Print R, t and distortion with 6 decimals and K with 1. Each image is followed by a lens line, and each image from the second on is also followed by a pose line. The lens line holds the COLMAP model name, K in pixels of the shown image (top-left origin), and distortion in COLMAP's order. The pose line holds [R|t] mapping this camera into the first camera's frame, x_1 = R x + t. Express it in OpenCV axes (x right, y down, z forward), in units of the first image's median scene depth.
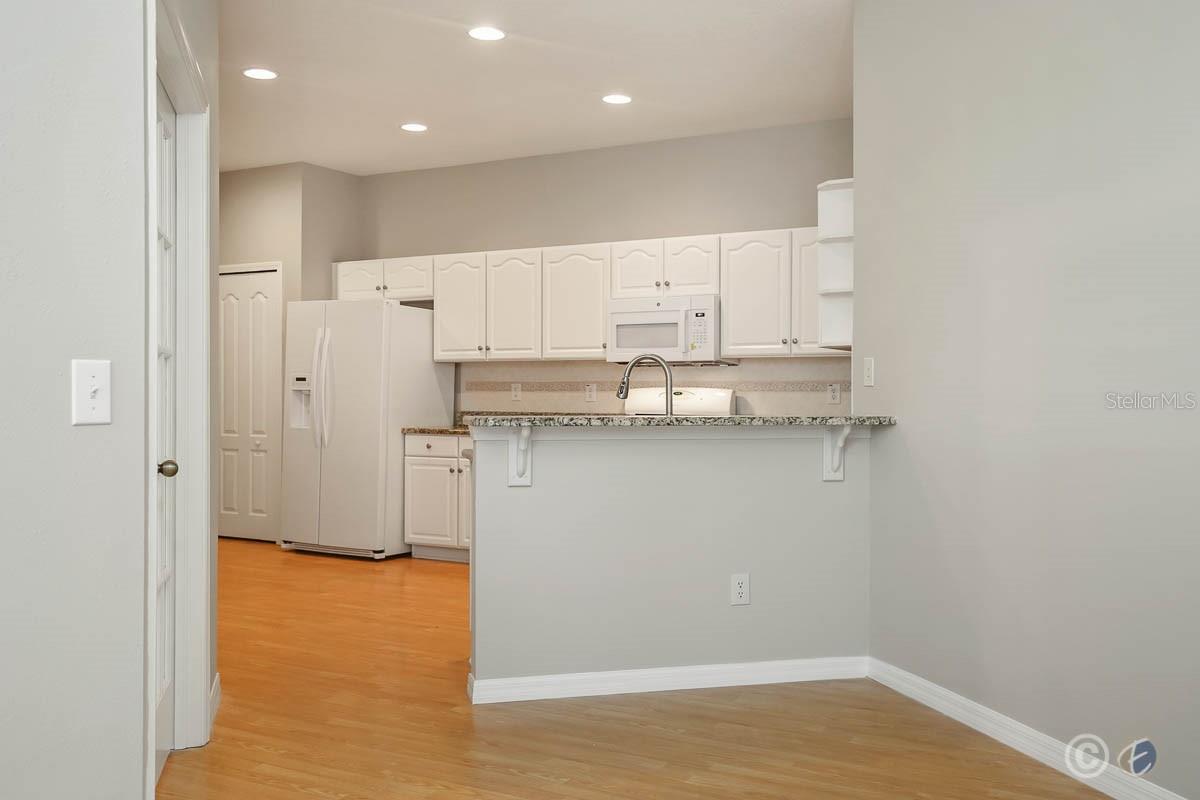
lens RADIAL K [[1095.8, 0, 598.9], [0, 1095.8, 403.4], [0, 0, 1]] dist [0.010301, 0.000000]
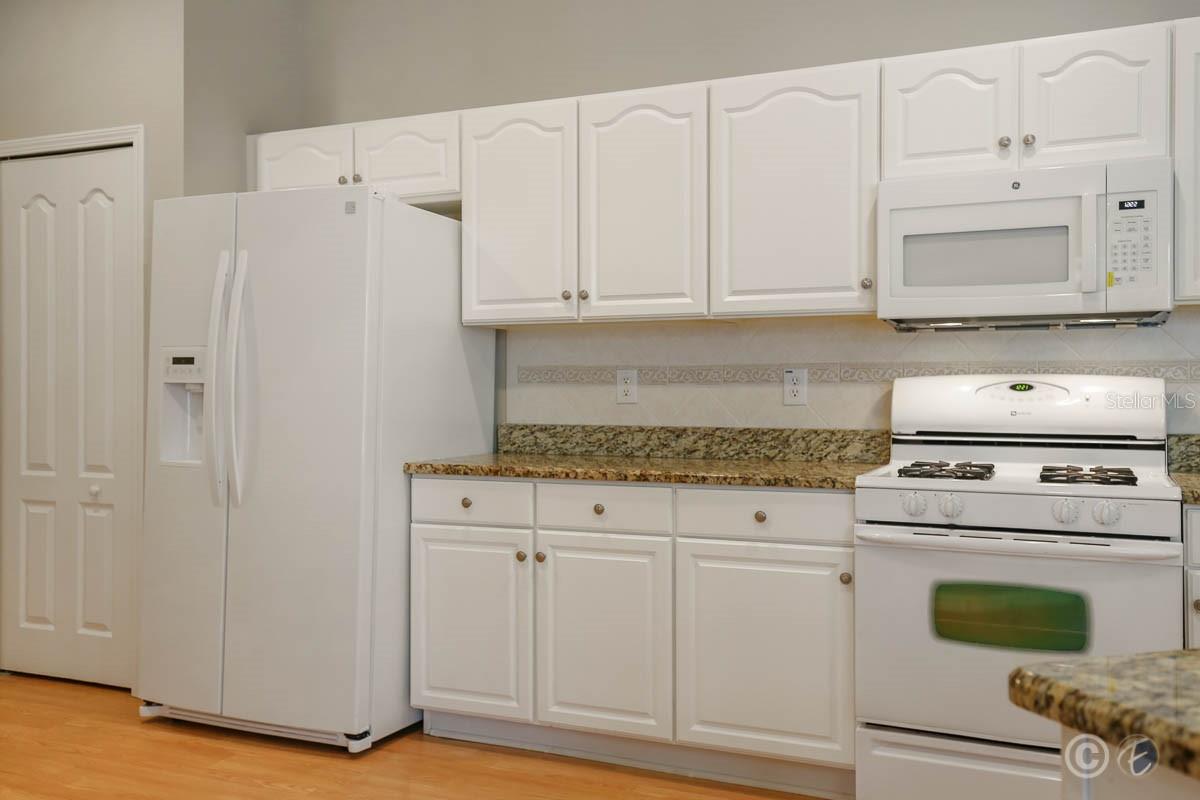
lens RADIAL K [[1095.8, 0, 599.7], [0, 1095.8, 382.4], [0, 0, 1]] dist [0.010301, 0.000000]
pose [[0.995299, -0.003839, 0.096778, -0.140649], [0.005368, 0.999865, -0.015543, -0.004456], [-0.096705, 0.015989, 0.995185, 0.518352]]
